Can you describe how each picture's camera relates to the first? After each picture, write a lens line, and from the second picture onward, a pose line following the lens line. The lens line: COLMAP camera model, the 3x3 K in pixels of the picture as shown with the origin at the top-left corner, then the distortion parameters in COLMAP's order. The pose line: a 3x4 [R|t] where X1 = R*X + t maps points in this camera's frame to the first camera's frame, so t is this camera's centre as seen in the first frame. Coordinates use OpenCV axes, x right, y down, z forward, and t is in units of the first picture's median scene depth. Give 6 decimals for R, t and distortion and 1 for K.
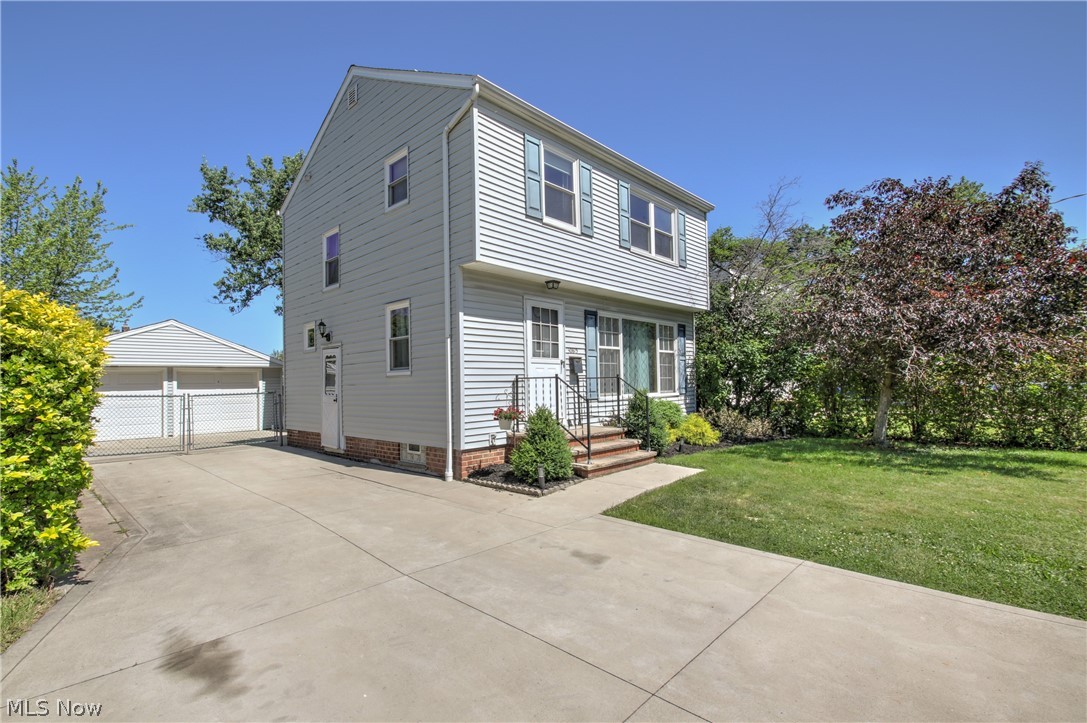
lens RADIAL K [[501.6, 0, 531.0], [0, 501.6, 373.0], [0, 0, 1]] dist [0.012189, -0.017018]
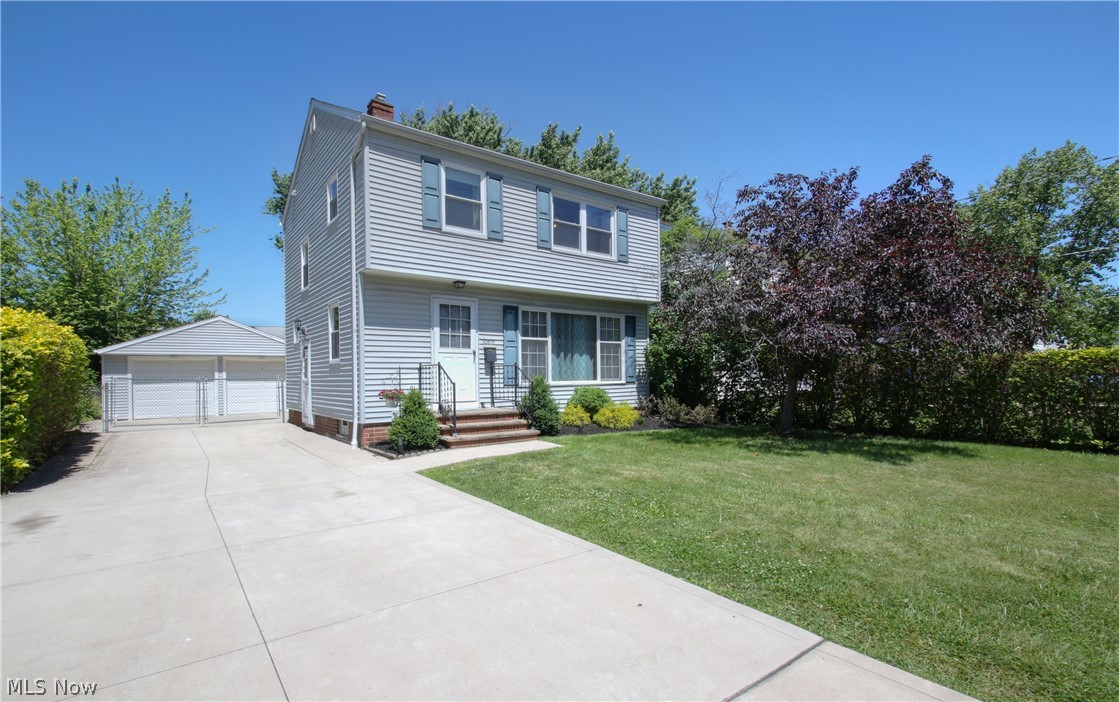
lens RADIAL K [[521.4, 0, 563.1], [0, 521.4, 388.6], [0, 0, 1]] dist [0.000215, 0.000262]
pose [[0.988579, 0.010068, -0.150365, 0.430130], [-0.002864, 0.998841, 0.048051, 0.003512], [0.150675, -0.047072, 0.987462, -0.144470]]
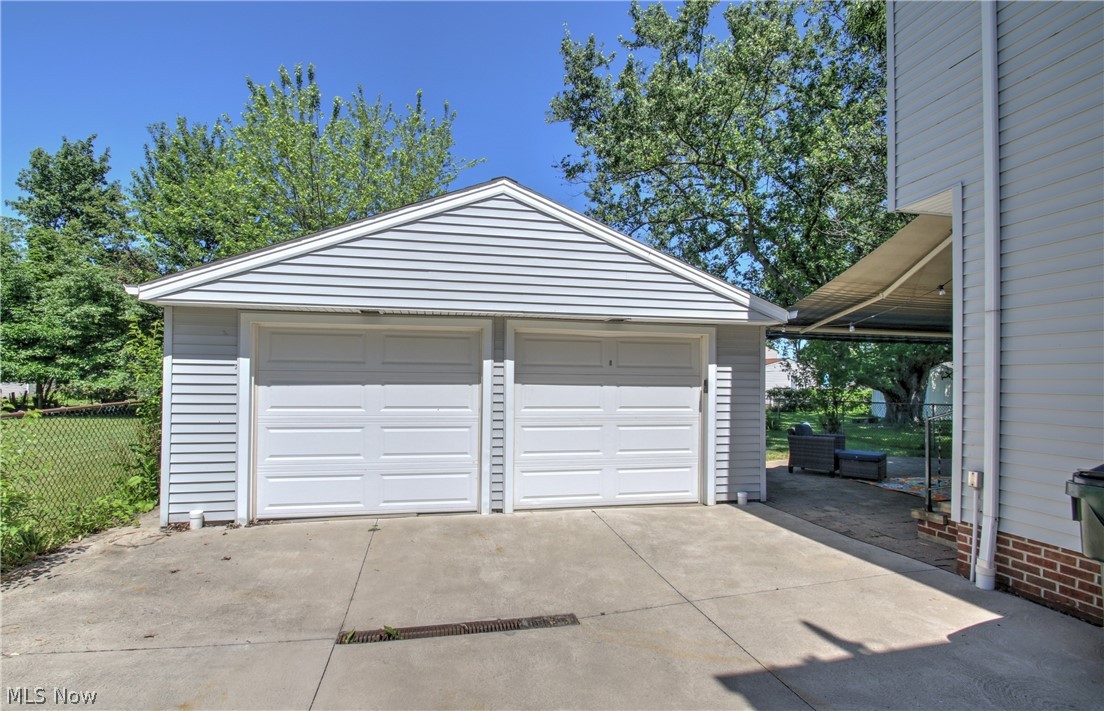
lens RADIAL K [[516.4, 0, 534.3], [0, 516.4, 362.3], [0, 0, 1]] dist [0.009169, -0.016618]
pose [[0.817048, 0.011857, -0.576448, -0.807715], [-0.015037, 0.999887, -0.000746, 0.029726], [0.576374, 0.009278, 0.817133, 1.187079]]
